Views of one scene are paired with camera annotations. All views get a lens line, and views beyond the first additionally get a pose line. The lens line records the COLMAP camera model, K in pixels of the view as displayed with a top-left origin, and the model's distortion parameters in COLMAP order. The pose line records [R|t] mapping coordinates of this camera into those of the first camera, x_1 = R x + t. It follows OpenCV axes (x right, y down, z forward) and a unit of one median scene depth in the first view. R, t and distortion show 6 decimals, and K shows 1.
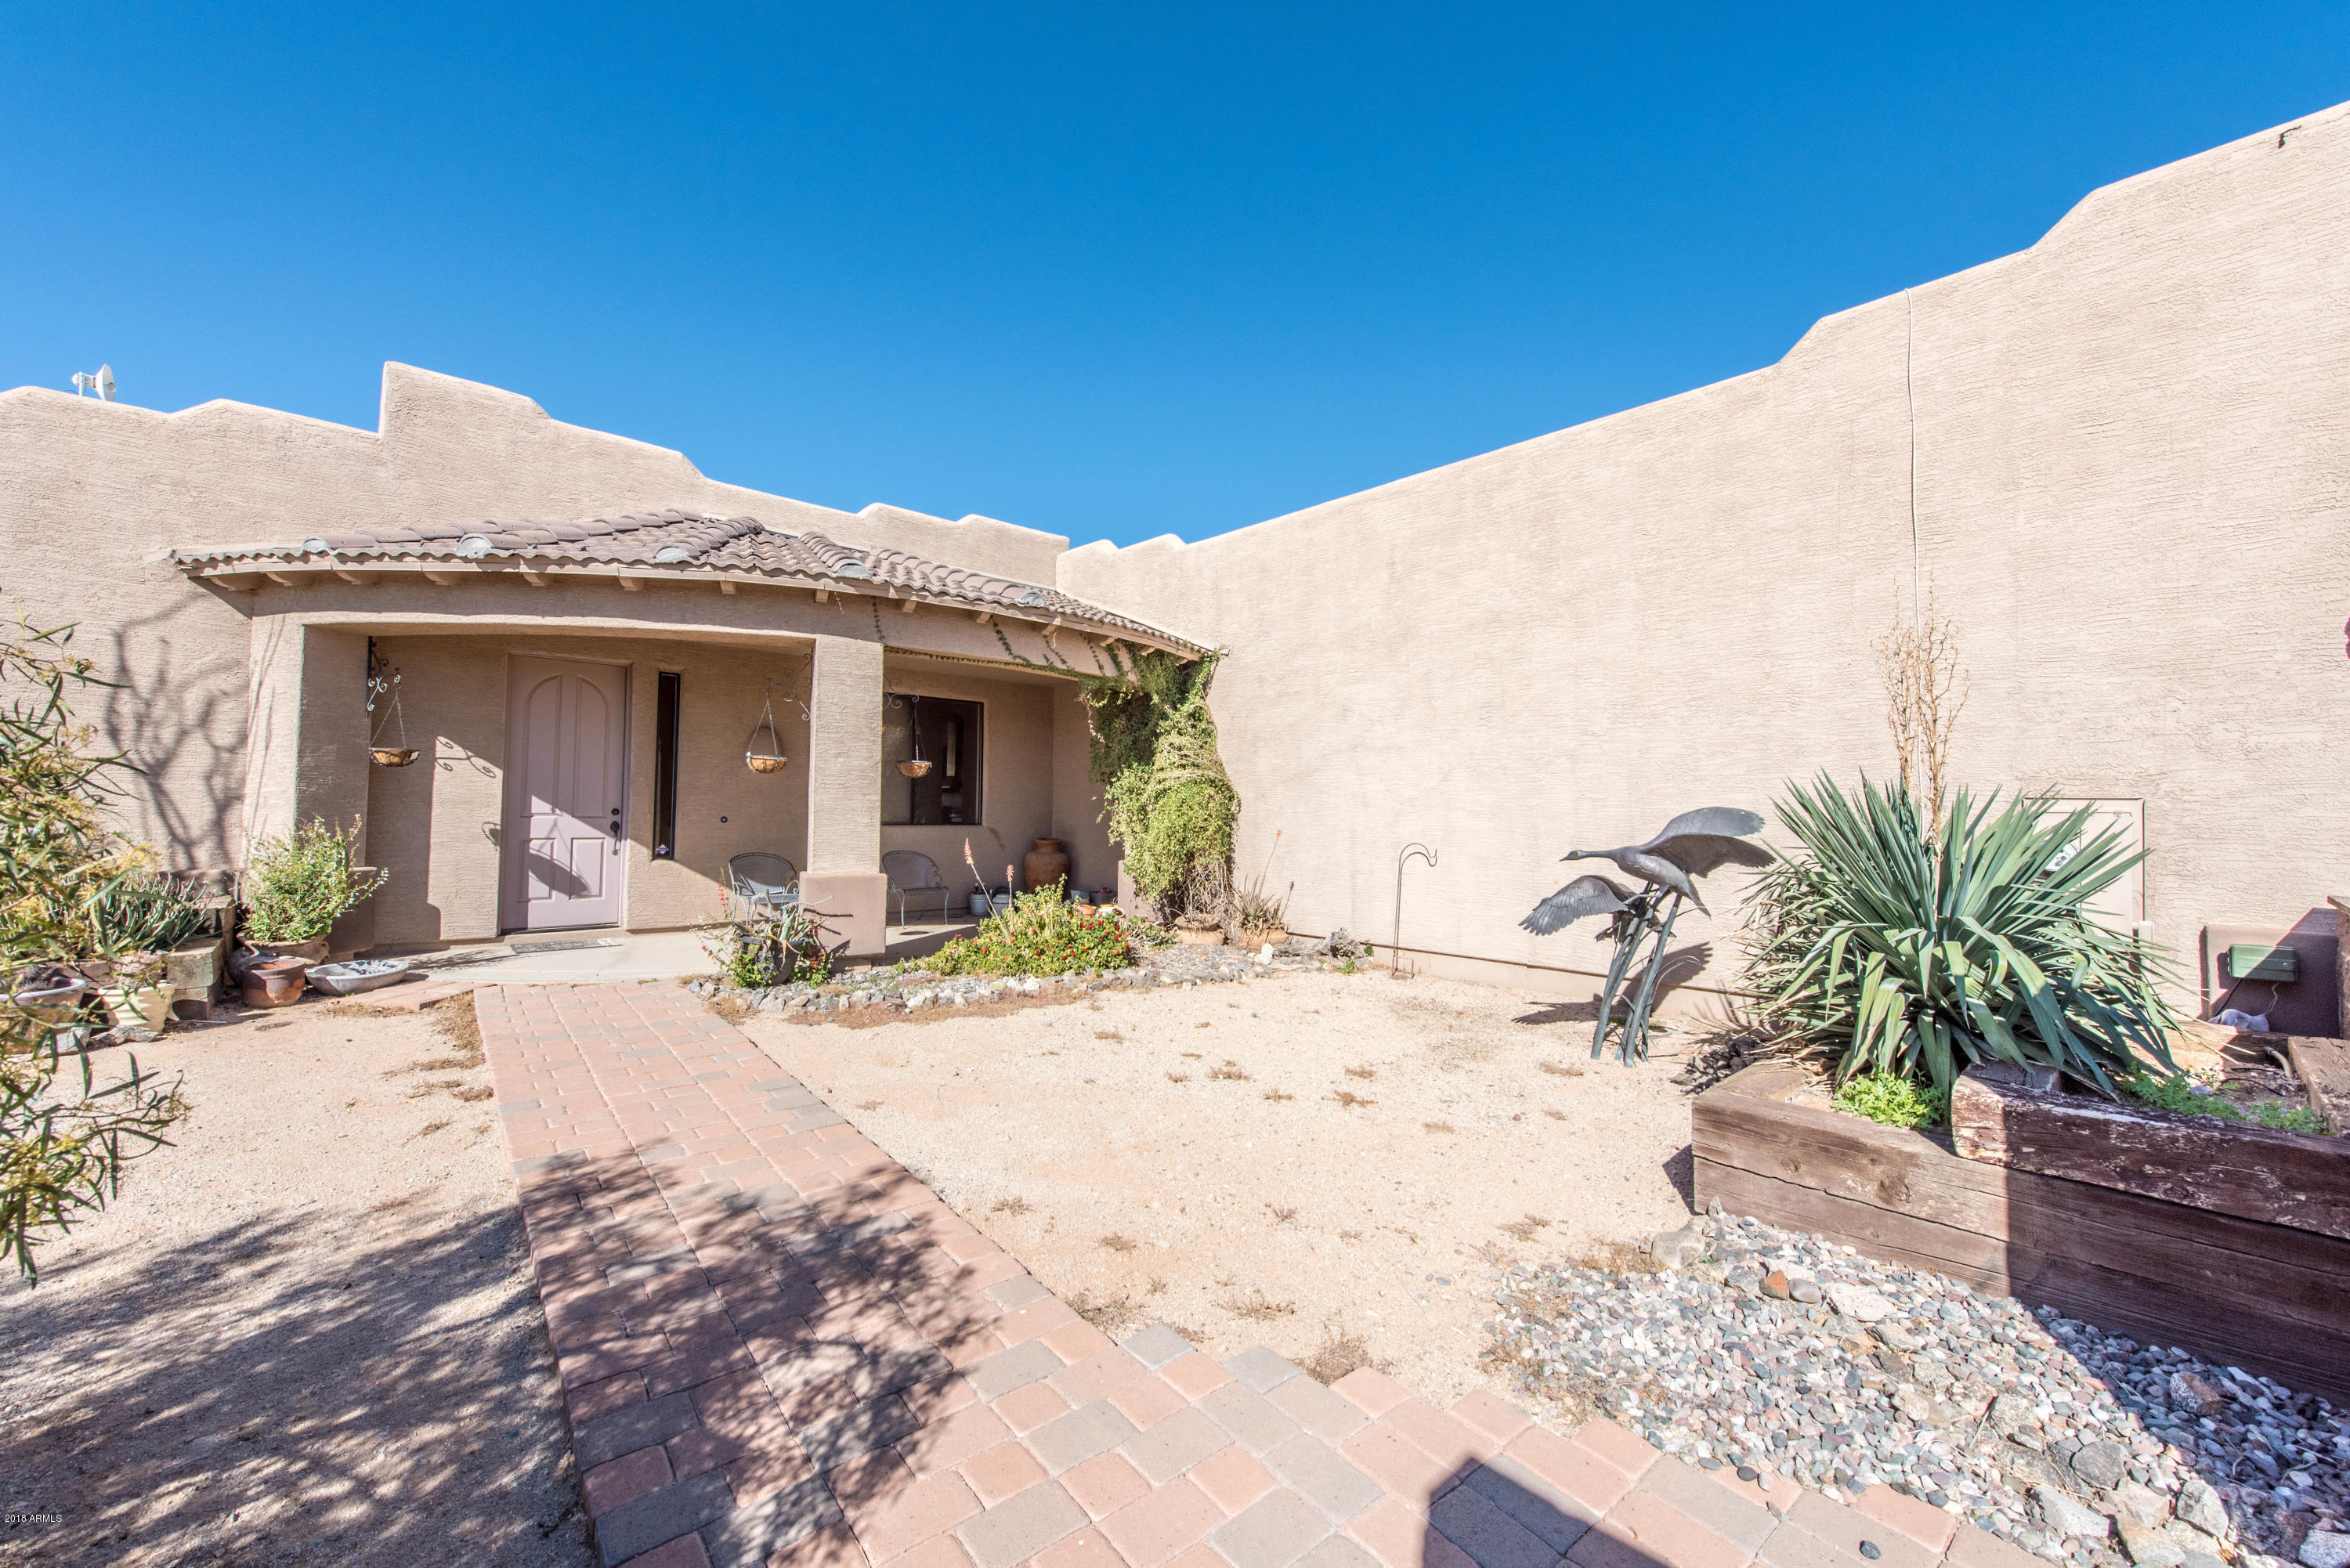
lens RADIAL K [[920.2, 0, 1175.8], [0, 920.2, 781.7], [0, 0, 1]] dist [0.017484, -0.005607]
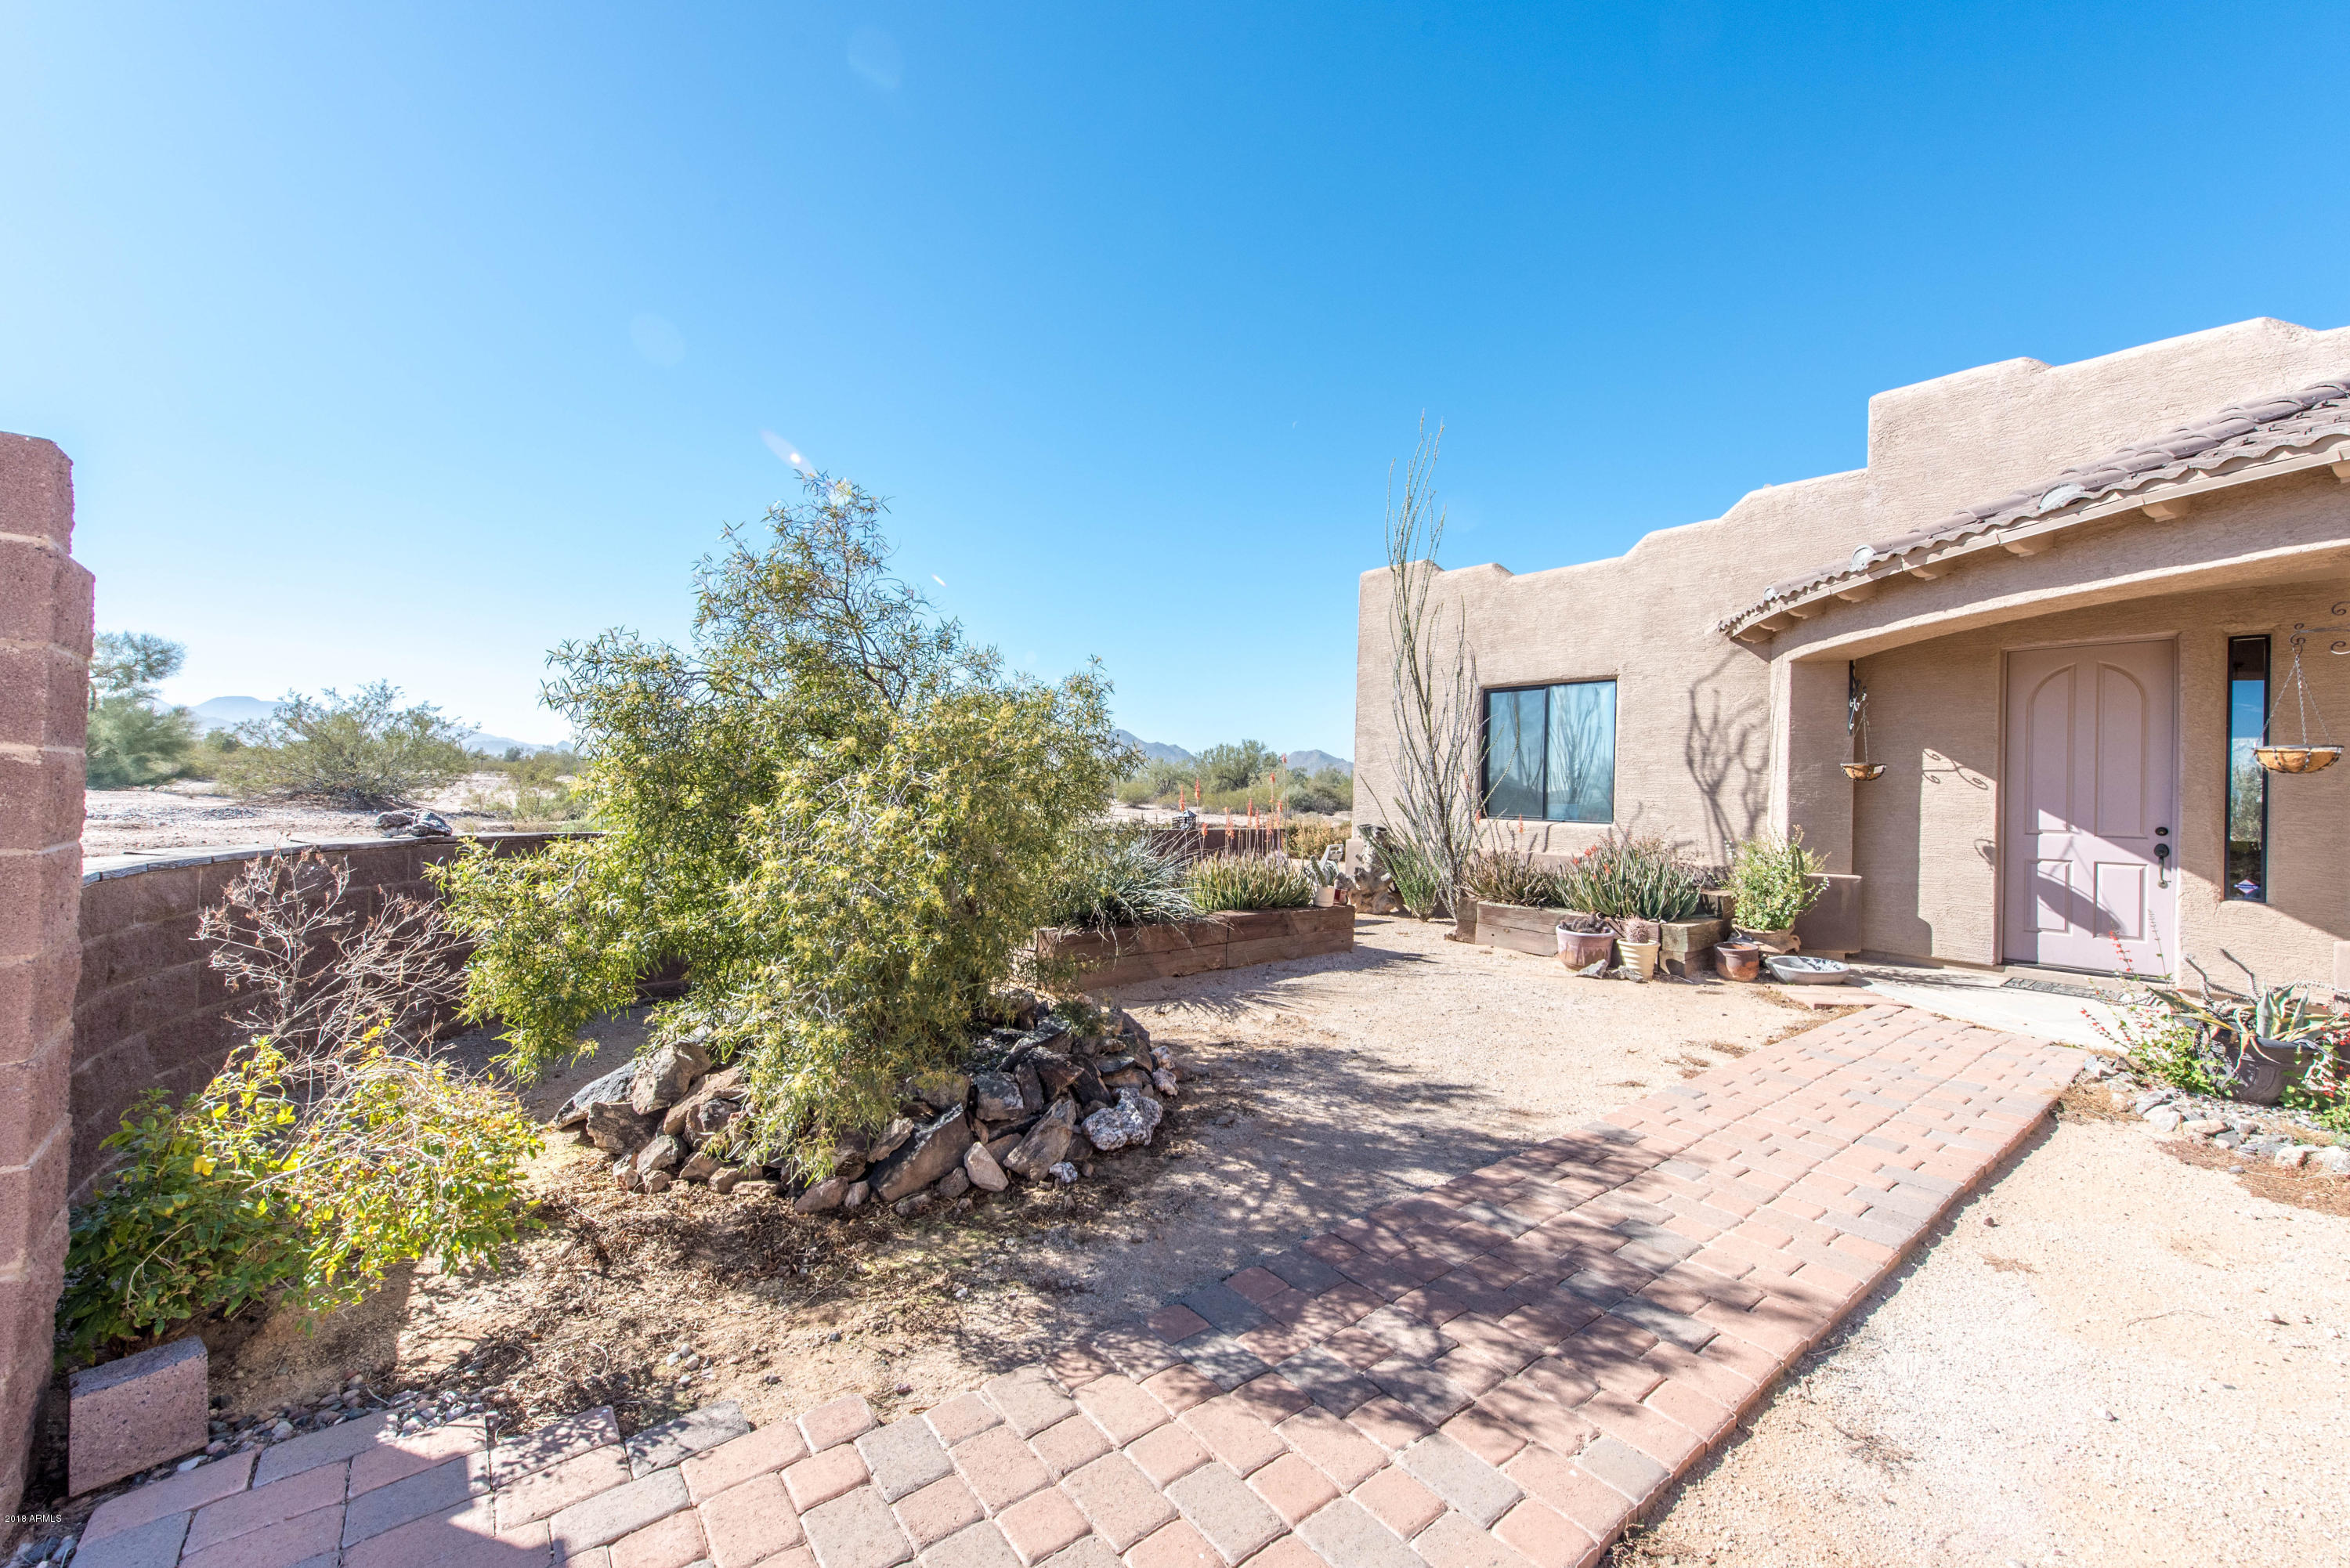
lens RADIAL K [[922.7, 0, 1181.5], [0, 922.7, 783.9], [0, 0, 1]] dist [0.016721, -0.006146]
pose [[-0.032708, -0.027504, -0.999086, 0.247504], [0.007750, 0.999584, -0.027772, 0.011049], [0.999435, -0.008652, -0.032482, 0.281359]]
